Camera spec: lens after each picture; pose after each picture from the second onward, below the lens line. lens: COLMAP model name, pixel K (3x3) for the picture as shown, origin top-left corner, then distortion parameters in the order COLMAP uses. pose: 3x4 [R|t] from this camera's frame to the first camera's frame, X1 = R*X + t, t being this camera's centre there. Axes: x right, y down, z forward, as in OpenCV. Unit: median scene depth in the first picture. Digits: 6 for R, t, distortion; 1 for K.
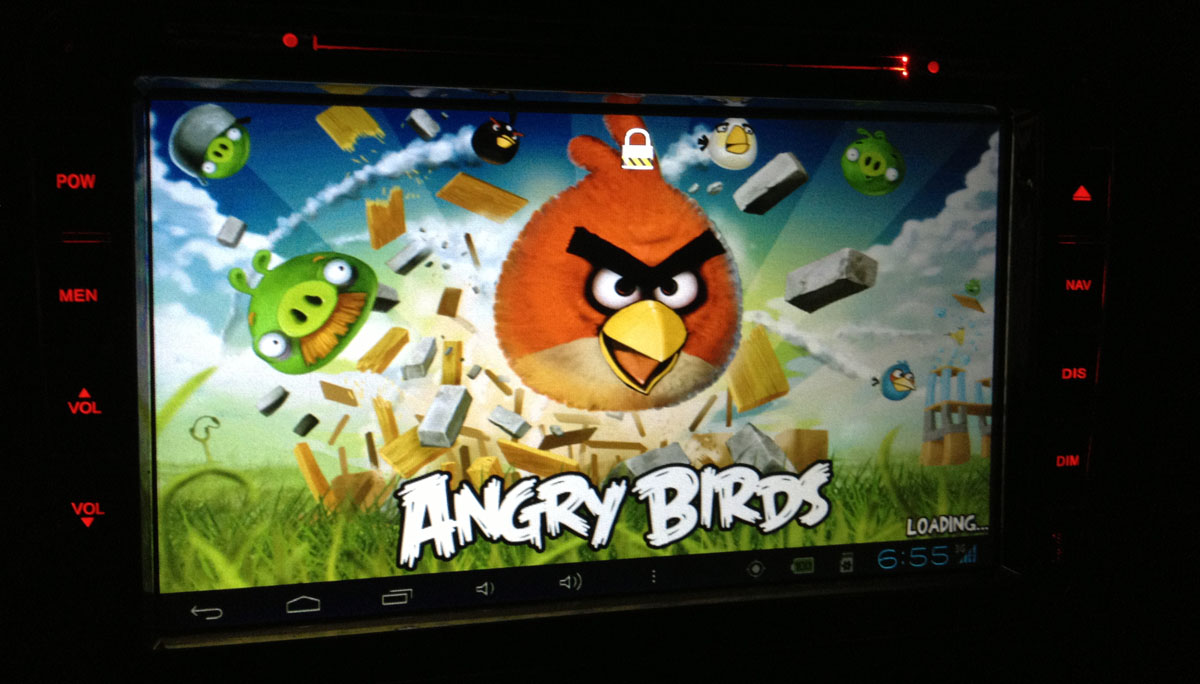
lens RADIAL K [[1161.6, 0, 588.4], [0, 1161.6, 275.5], [0, 0, 1]] dist [-0.005579, 0.000000]
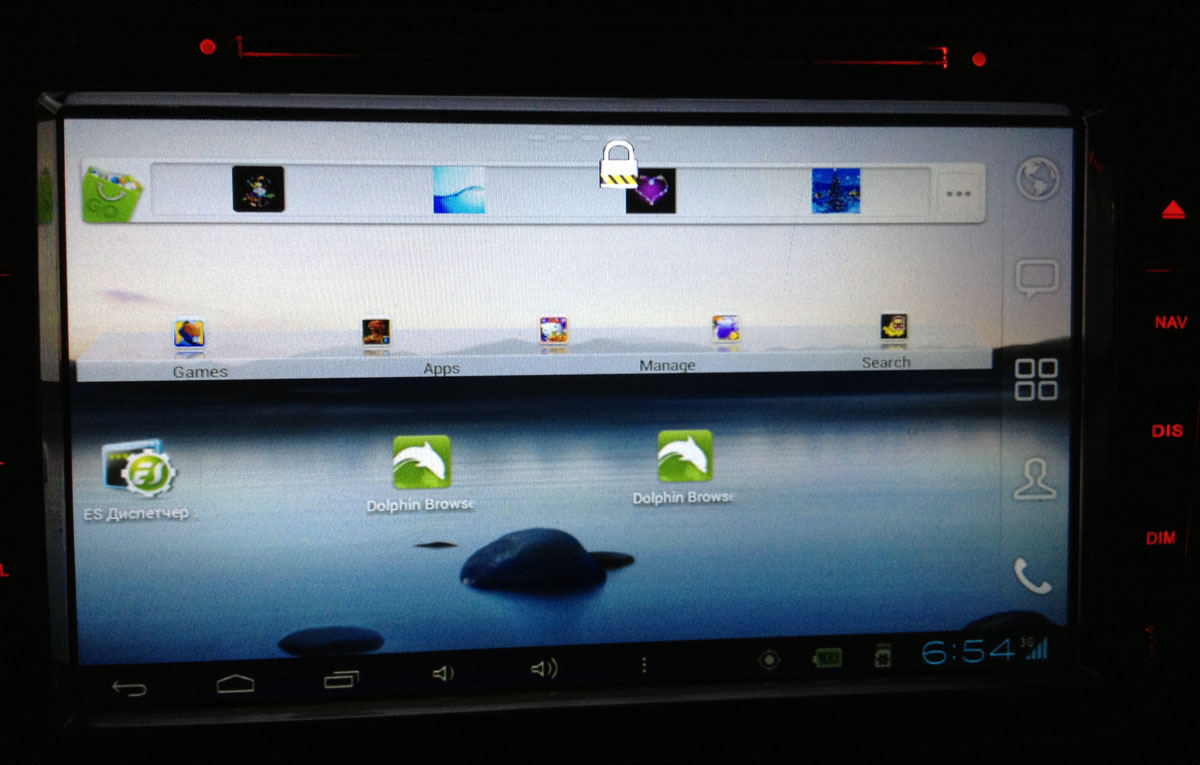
lens RADIAL K [[1301.5, 0, 704.0], [0, 1301.5, 301.0], [0, 0, 1]] dist [-0.027496, 0.000000]
pose [[0.992382, -0.003253, -0.123154, 0.214187], [0.002445, 0.999974, -0.006714, -0.001592], [0.123172, 0.006362, 0.992365, 0.057046]]
